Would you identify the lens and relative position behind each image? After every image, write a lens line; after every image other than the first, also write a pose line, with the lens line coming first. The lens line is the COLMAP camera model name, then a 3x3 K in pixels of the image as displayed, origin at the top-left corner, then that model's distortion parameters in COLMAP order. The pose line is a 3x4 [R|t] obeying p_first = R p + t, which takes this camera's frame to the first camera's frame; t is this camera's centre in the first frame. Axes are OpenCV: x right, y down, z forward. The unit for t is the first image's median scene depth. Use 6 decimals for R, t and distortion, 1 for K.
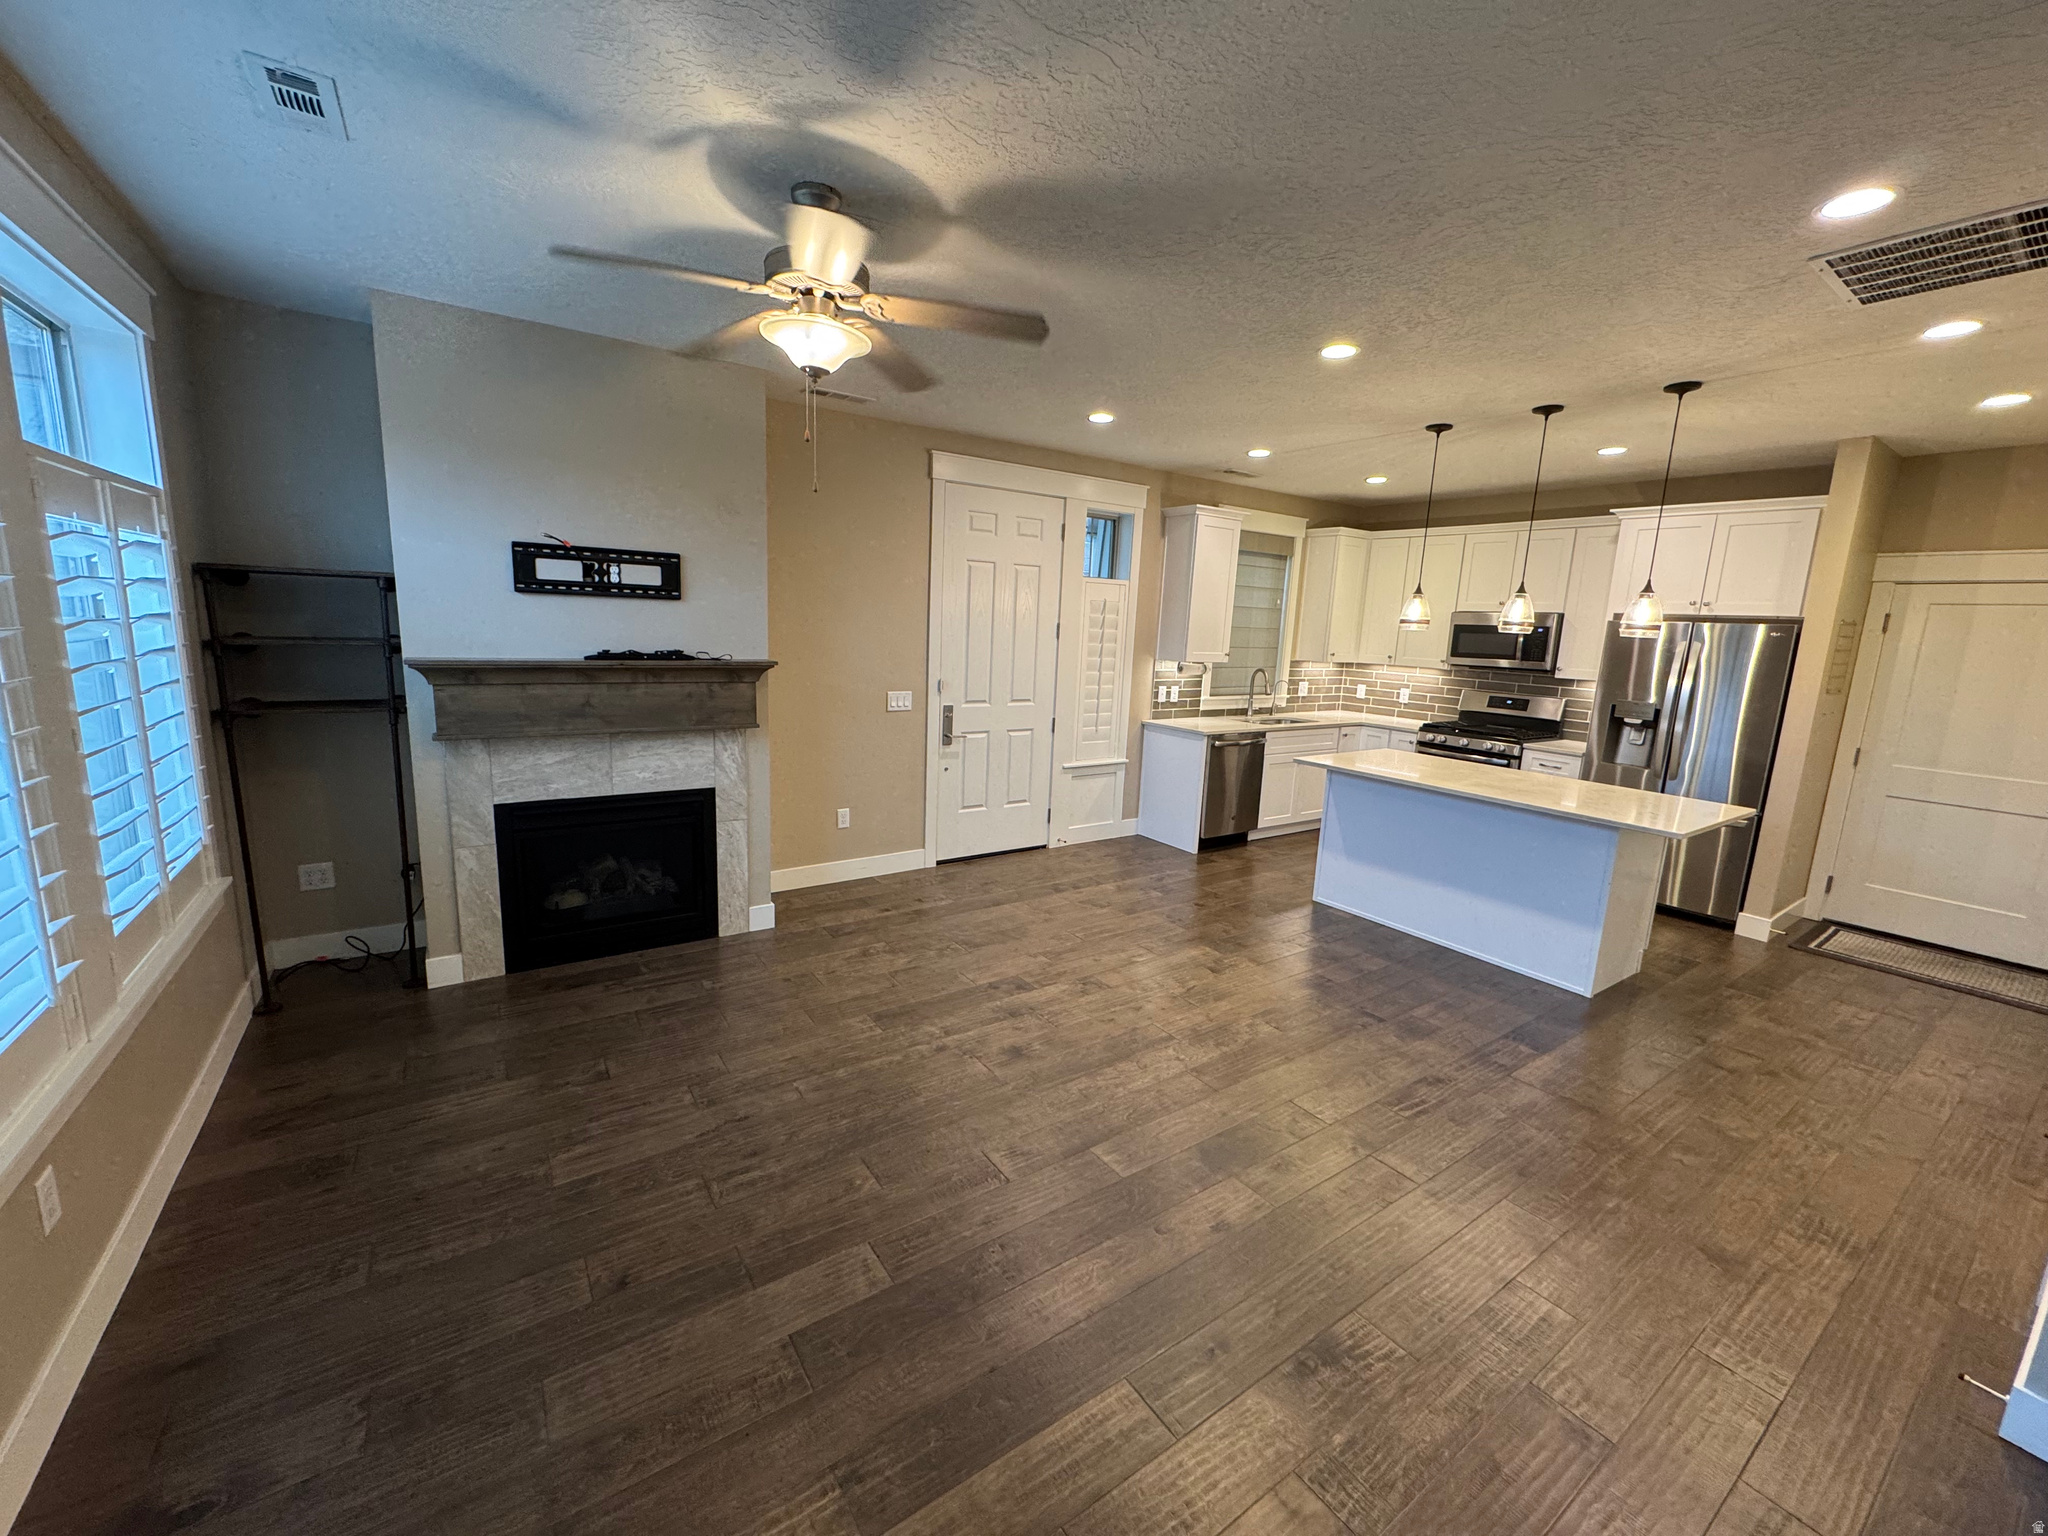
lens RADIAL K [[812.5, 0, 1023.1], [0, 812.5, 762.2], [0, 0, 1]] dist [-0.003477, 0.000301]
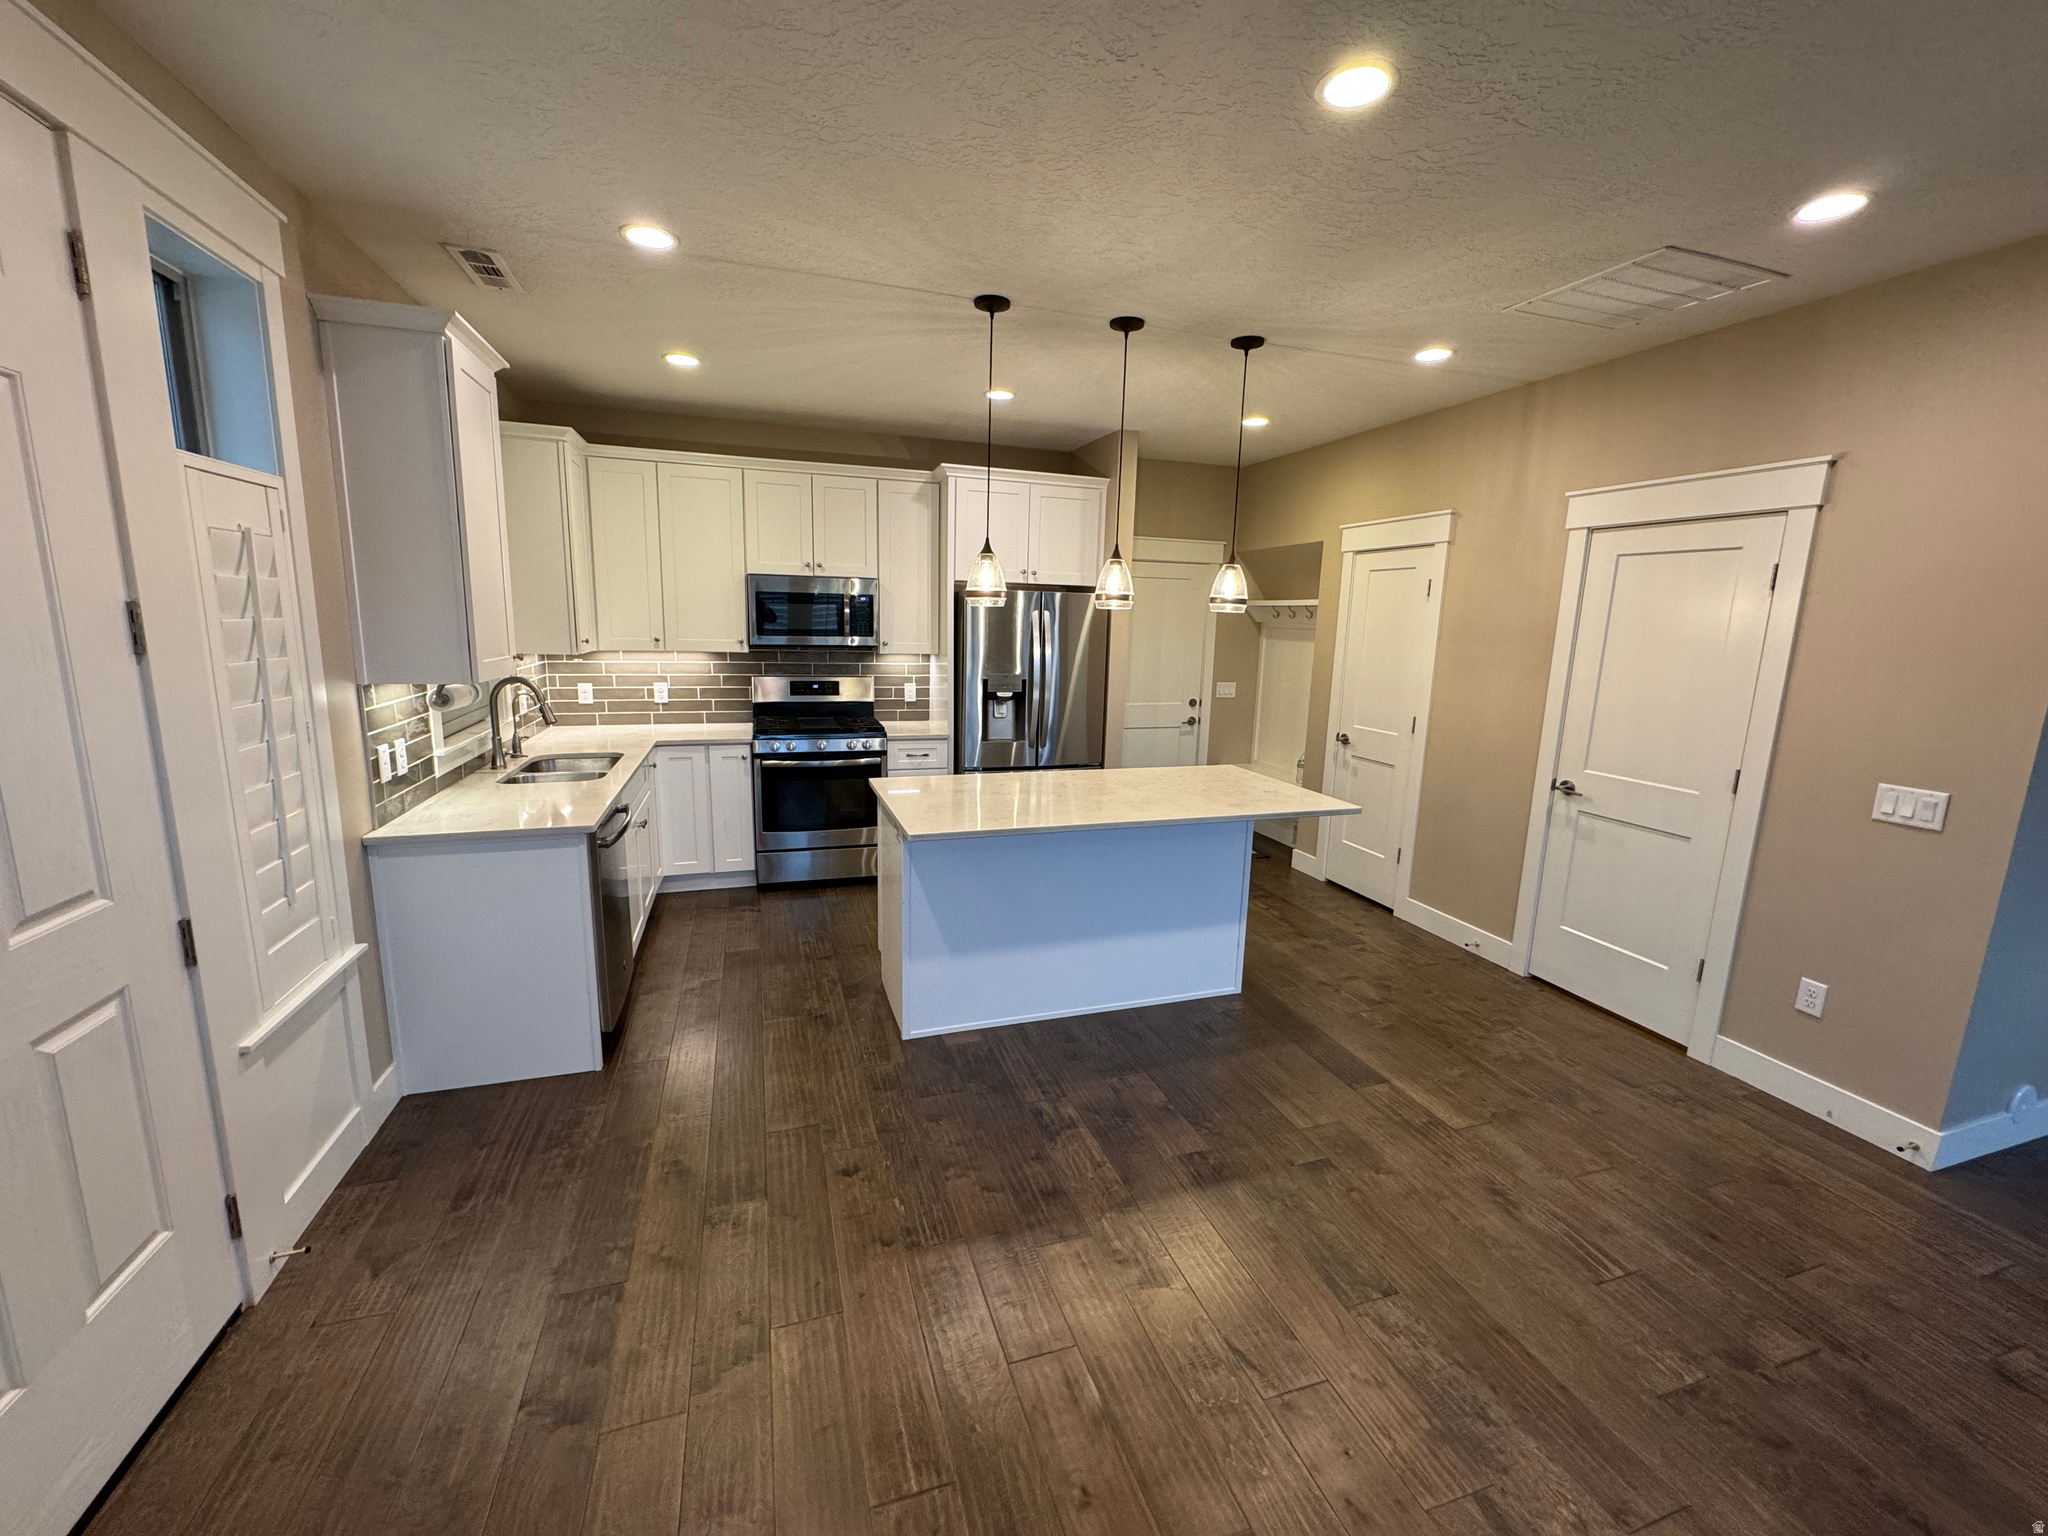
lens RADIAL K [[812.5, 0, 1020.5], [0, 812.5, 763.6], [0, 0, 1]] dist [-0.003477, 0.000301]
pose [[0.283201, -0.204281, 0.937052, -0.207514], [0.152596, 0.974203, 0.166261, -0.164928], [-0.946843, 0.095905, 0.307068, 0.892205]]
